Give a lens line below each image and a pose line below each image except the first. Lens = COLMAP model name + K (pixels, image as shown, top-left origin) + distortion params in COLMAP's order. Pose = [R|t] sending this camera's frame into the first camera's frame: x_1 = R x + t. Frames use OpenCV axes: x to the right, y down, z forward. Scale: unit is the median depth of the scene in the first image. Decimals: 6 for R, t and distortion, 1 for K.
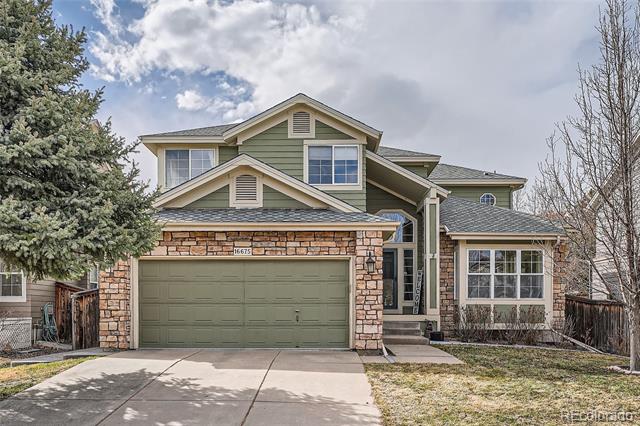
lens RADIAL K [[584.7, 0, 319.9], [0, 584.7, 211.4], [0, 0, 1]] dist [-0.034151, 0.000000]
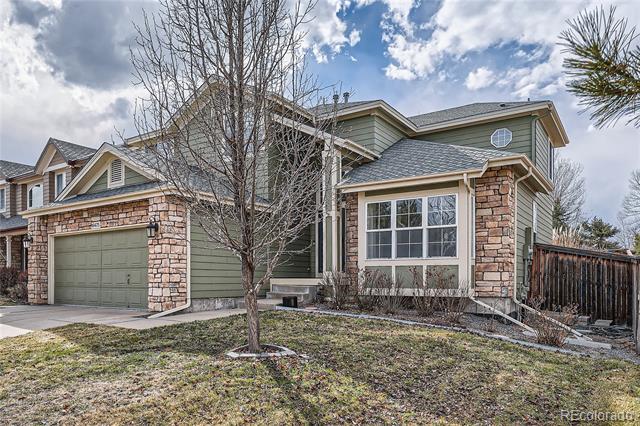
lens RADIAL K [[525.7, 0, 319.8], [0, 525.7, 215.0], [0, 0, 1]] dist [-0.011457, -0.005054]
pose [[0.776679, -0.079518, -0.624857, 0.685353], [0.111874, 0.993642, 0.012607, 0.065873], [0.619882, -0.079697, 0.780638, 0.349940]]
